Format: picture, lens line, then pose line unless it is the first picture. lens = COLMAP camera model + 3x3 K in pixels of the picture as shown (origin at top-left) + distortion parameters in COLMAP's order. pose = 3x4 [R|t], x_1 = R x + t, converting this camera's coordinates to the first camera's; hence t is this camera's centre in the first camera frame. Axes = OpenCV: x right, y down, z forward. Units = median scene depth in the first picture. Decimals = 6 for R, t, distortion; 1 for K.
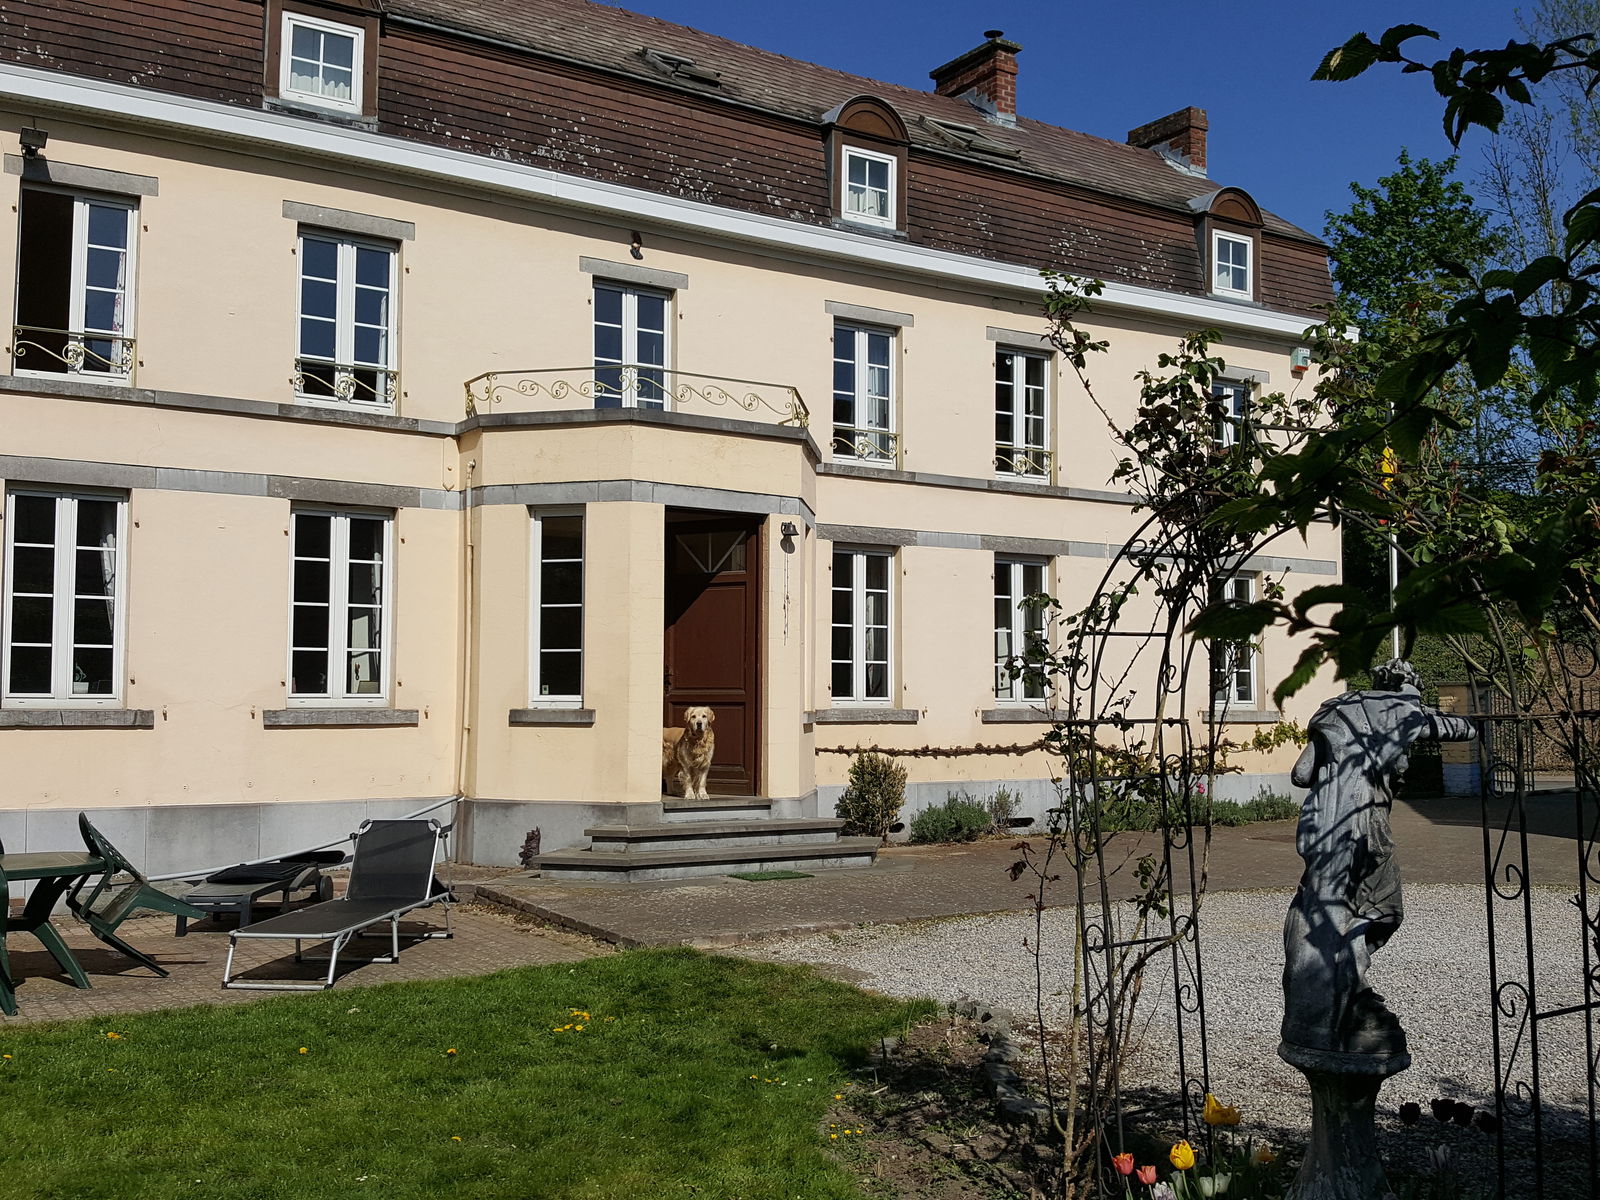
lens RADIAL K [[1742.6, 0, 800.5], [0, 1742.6, 675.2], [0, 0, 1]] dist [0.115764, -0.006335]
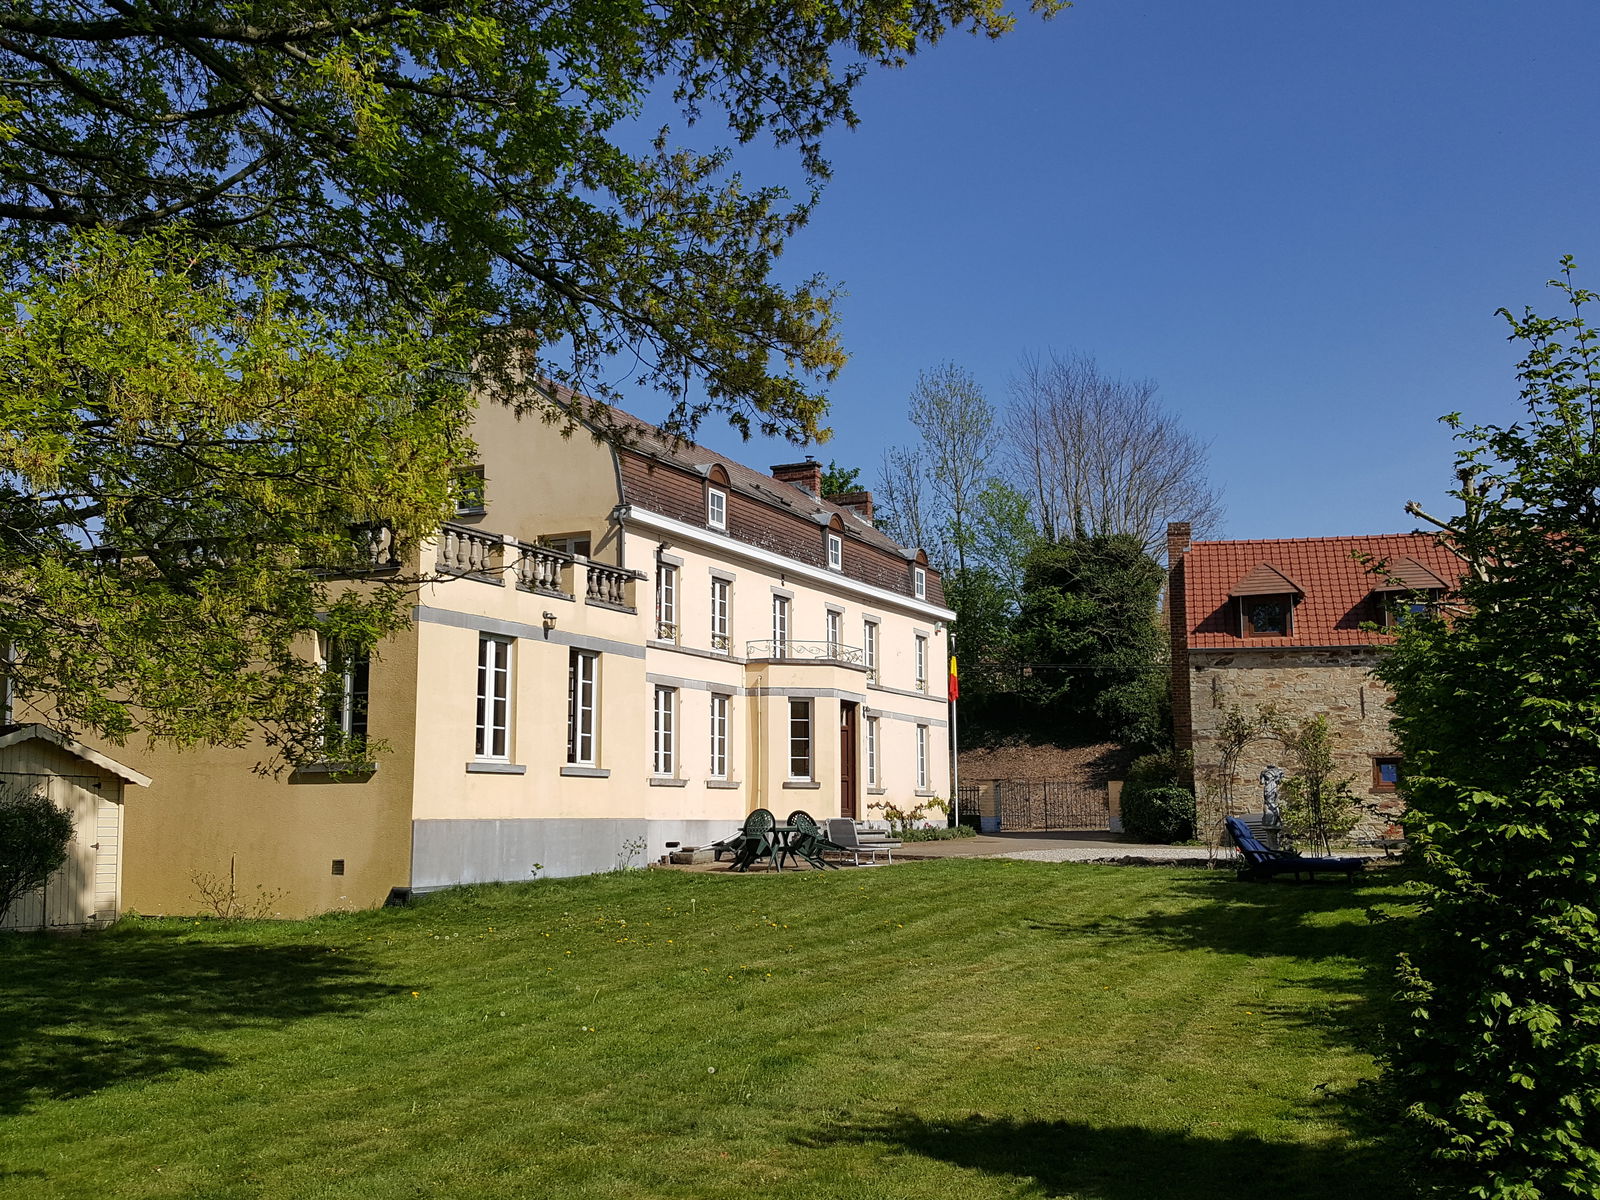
lens RADIAL K [[1581.3, 0, 800.0], [0, 1581.3, 600.0], [0, 0, 1]] dist [0.098955, -0.326354]
pose [[0.858935, 0.080156, 0.505772, -1.045400], [-0.035712, 0.994645, -0.096985, -0.015603], [-0.510838, 0.065242, 0.857198, -0.740912]]
